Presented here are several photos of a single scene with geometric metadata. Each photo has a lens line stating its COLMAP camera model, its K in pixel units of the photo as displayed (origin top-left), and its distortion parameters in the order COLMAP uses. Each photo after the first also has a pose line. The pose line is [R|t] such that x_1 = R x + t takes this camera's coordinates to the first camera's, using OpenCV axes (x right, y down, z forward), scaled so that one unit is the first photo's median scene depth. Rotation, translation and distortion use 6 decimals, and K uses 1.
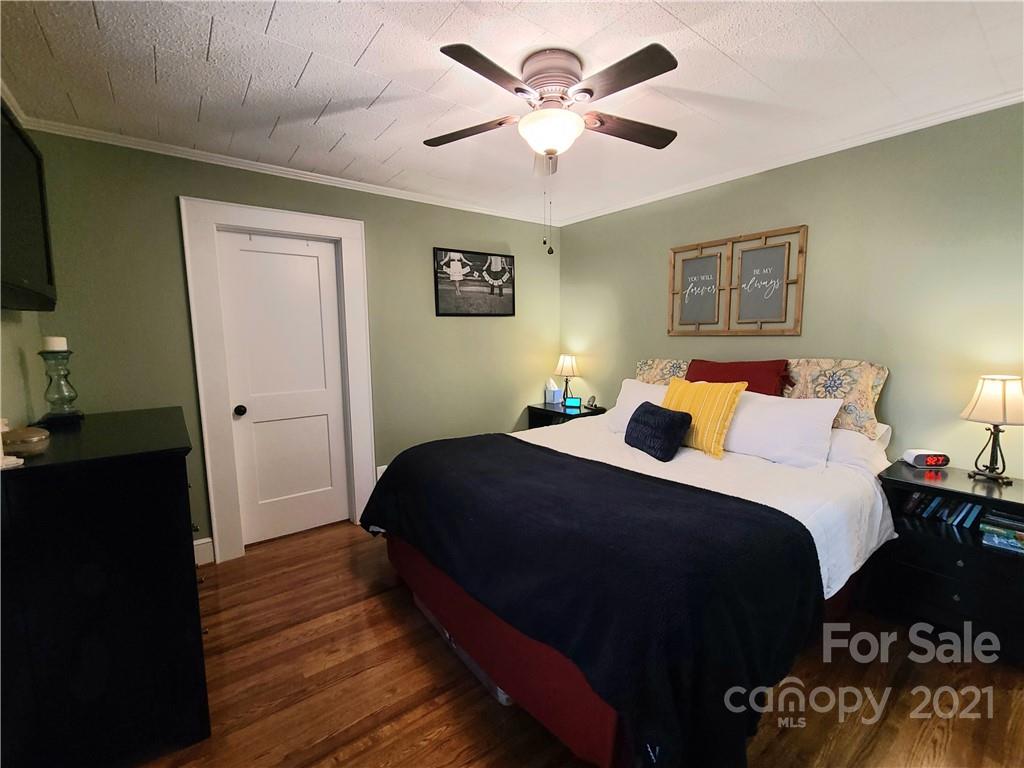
lens RADIAL K [[441.7, 0, 506.4], [0, 441.7, 382.8], [0, 0, 1]] dist [0.000314, -0.000516]
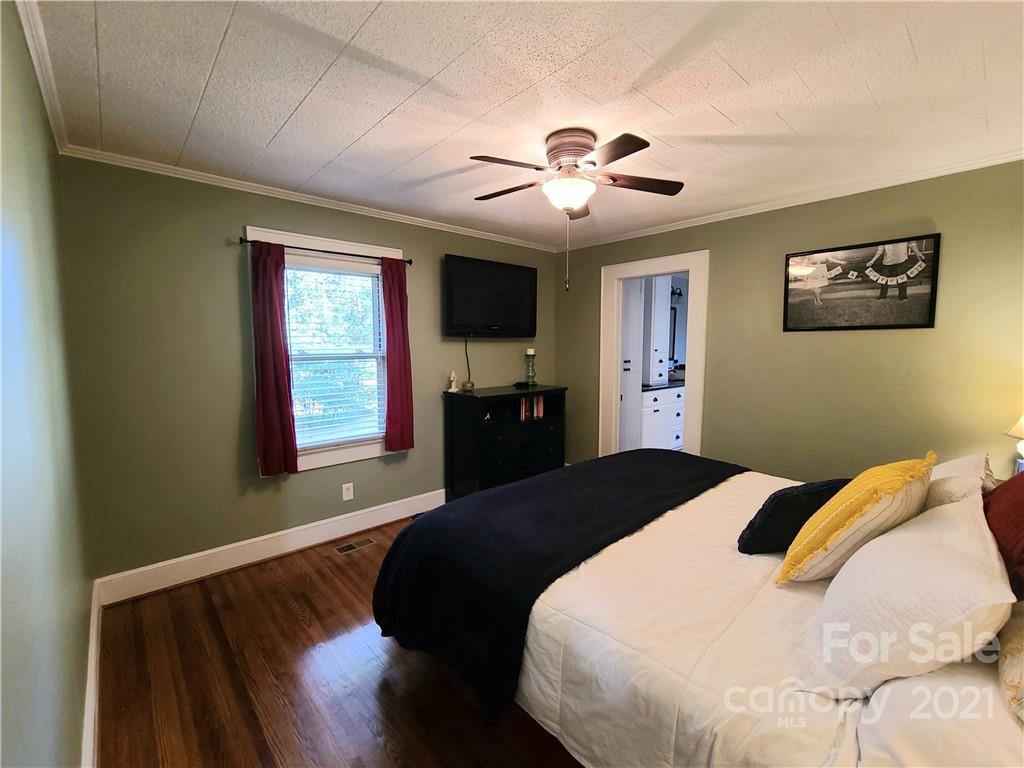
lens RADIAL K [[441.7, 0, 506.4], [0, 441.7, 382.8], [0, 0, 1]] dist [0.000314, -0.000516]
pose [[0.090982, 0.093732, -0.991432, 0.640770], [-0.117463, 0.989621, 0.082781, -0.053414], [0.988901, 0.108925, 0.101048, 0.347626]]
